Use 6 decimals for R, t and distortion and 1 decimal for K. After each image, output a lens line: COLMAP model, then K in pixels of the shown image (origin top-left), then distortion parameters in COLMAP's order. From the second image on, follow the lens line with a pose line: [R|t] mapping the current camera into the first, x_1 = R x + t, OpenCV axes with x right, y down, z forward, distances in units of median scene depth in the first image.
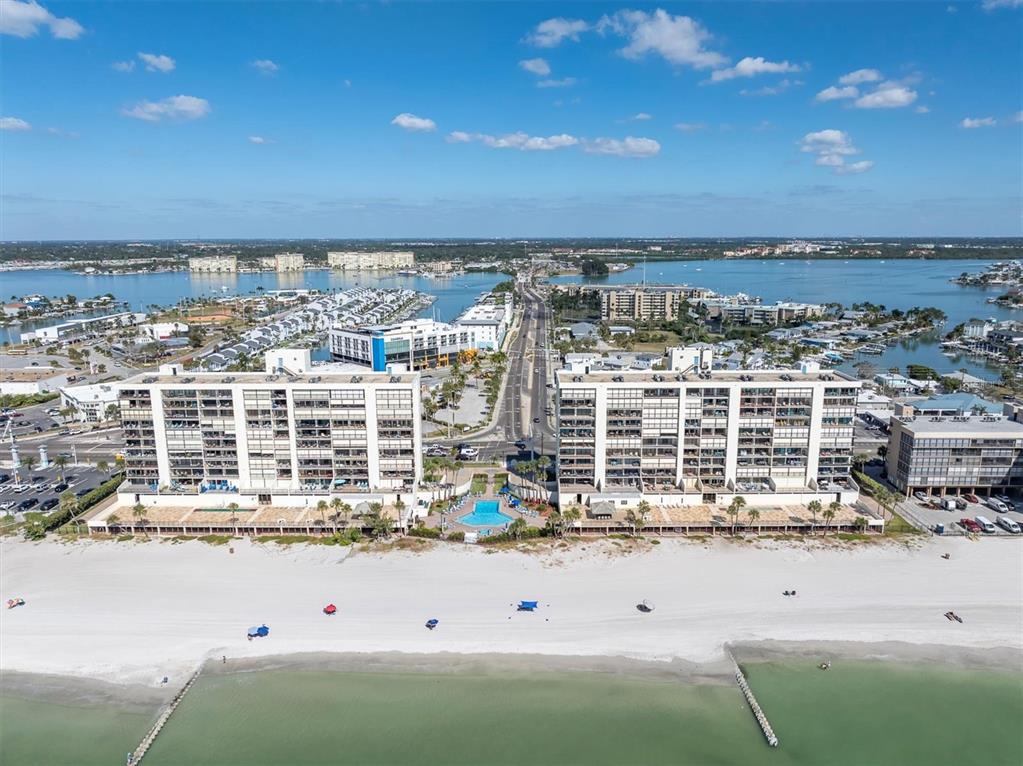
lens RADIAL K [[744.3, 0, 505.5], [0, 744.3, 378.9], [0, 0, 1]] dist [-0.002275, -0.001005]
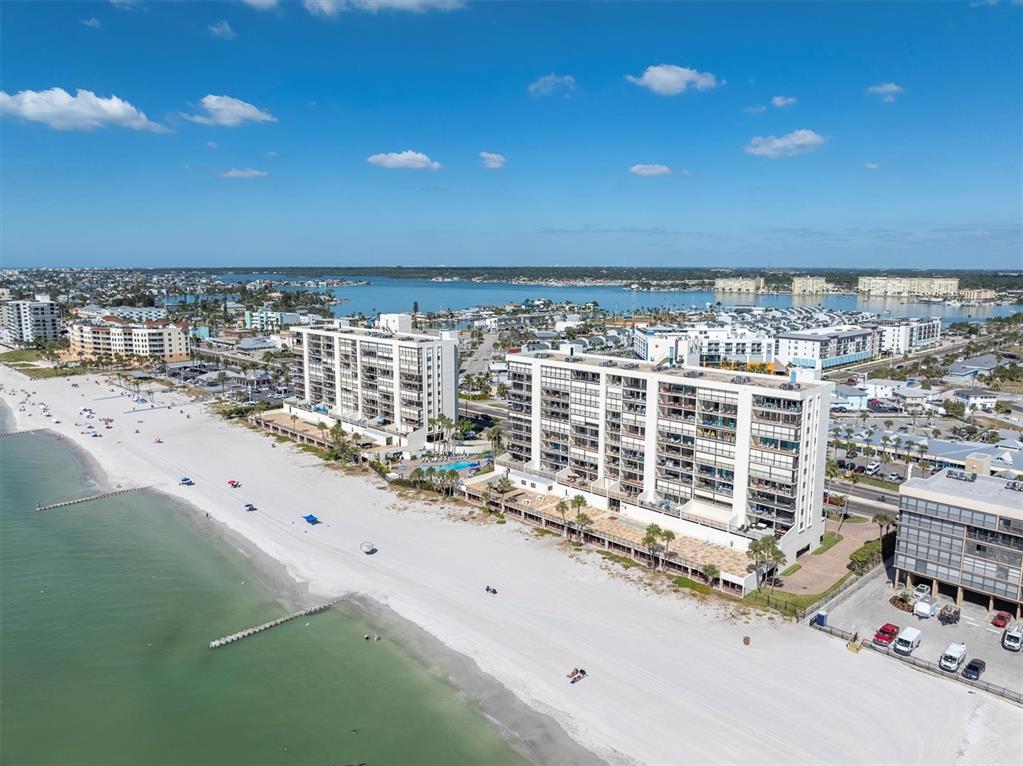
lens RADIAL K [[744.3, 0, 509.8], [0, 744.3, 383.8], [0, 0, 1]] dist [-0.002275, -0.001005]
pose [[0.690386, 0.120197, -0.713386, 0.776286], [-0.146825, 0.988859, 0.024519, 0.018498], [0.708385, 0.087816, 0.700342, 0.294782]]
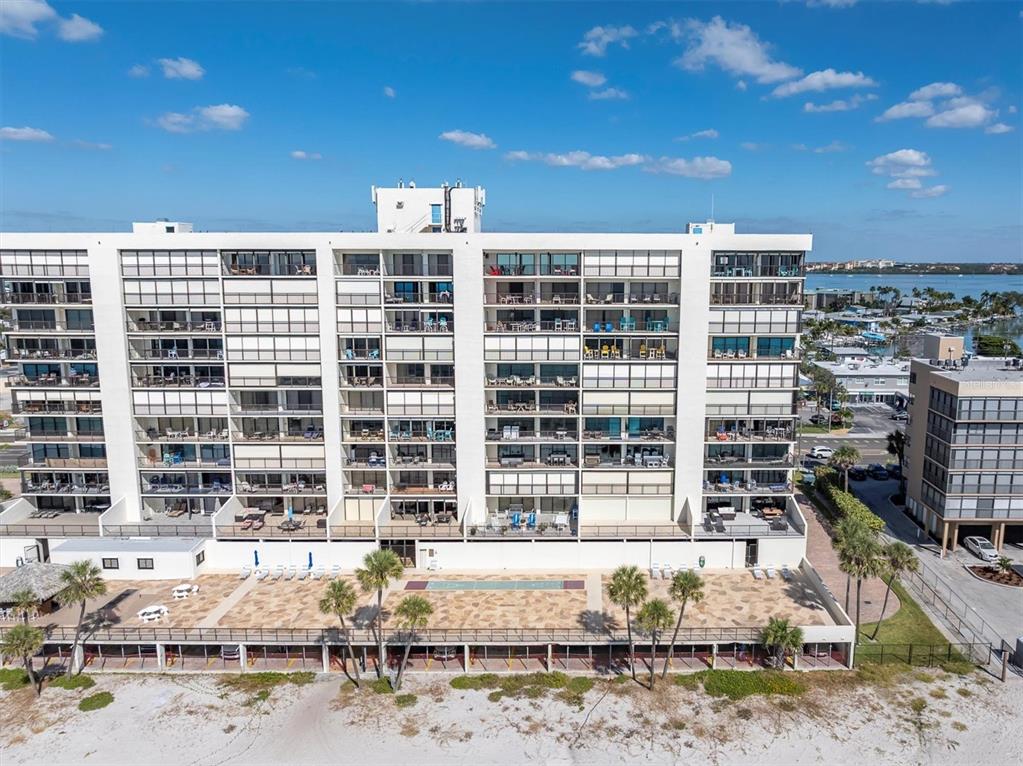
lens RADIAL K [[772.4, 0, 593.8], [0, 772.4, 361.8], [0, 0, 1]] dist [-0.037000, 0.015297]
pose [[0.999923, 0.003661, 0.011874, 0.358814], [-0.002794, 0.997384, -0.072230, 0.092265], [-0.012107, 0.072191, 0.997317, 0.607802]]
